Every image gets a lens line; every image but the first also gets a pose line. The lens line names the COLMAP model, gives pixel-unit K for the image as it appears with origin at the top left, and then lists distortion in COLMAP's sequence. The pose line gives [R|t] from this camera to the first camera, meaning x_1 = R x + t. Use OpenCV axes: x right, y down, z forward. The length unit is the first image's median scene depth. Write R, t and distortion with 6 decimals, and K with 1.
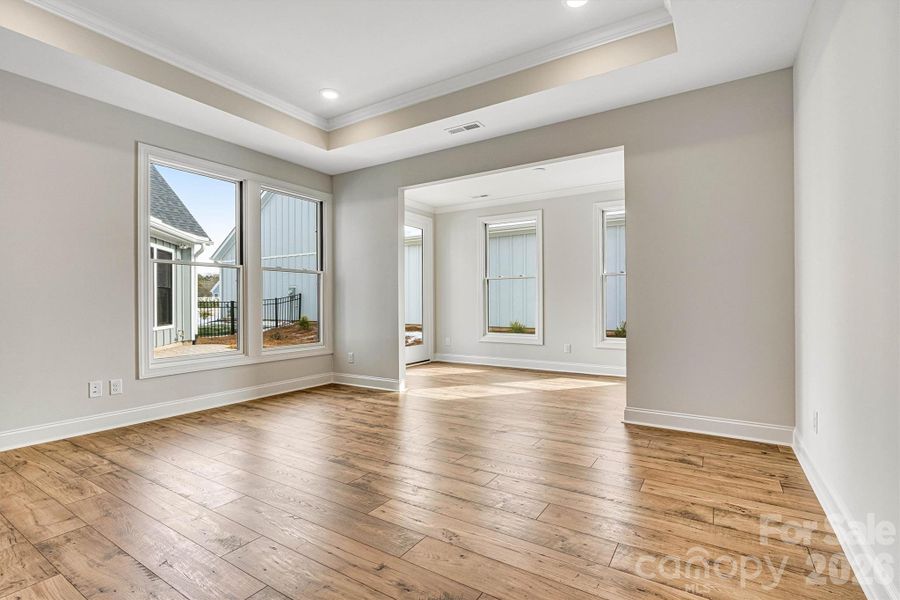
lens RADIAL K [[414.3, 0, 436.1], [0, 414.3, 300.2], [0, 0, 1]] dist [-0.002854, -0.000207]
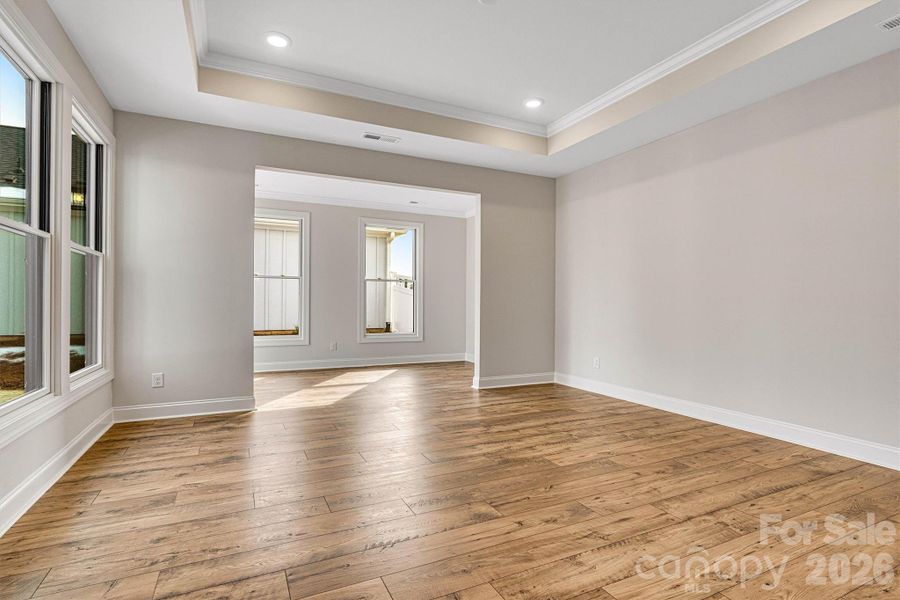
lens RADIAL K [[414.3, 0, 436.1], [0, 414.3, 300.2], [0, 0, 1]] dist [-0.002854, -0.000207]
pose [[0.563760, 0.011756, 0.825855, -0.612585], [-0.010653, 0.999919, -0.006962, 0.002395], [-0.825870, -0.004873, 0.563840, 0.246008]]
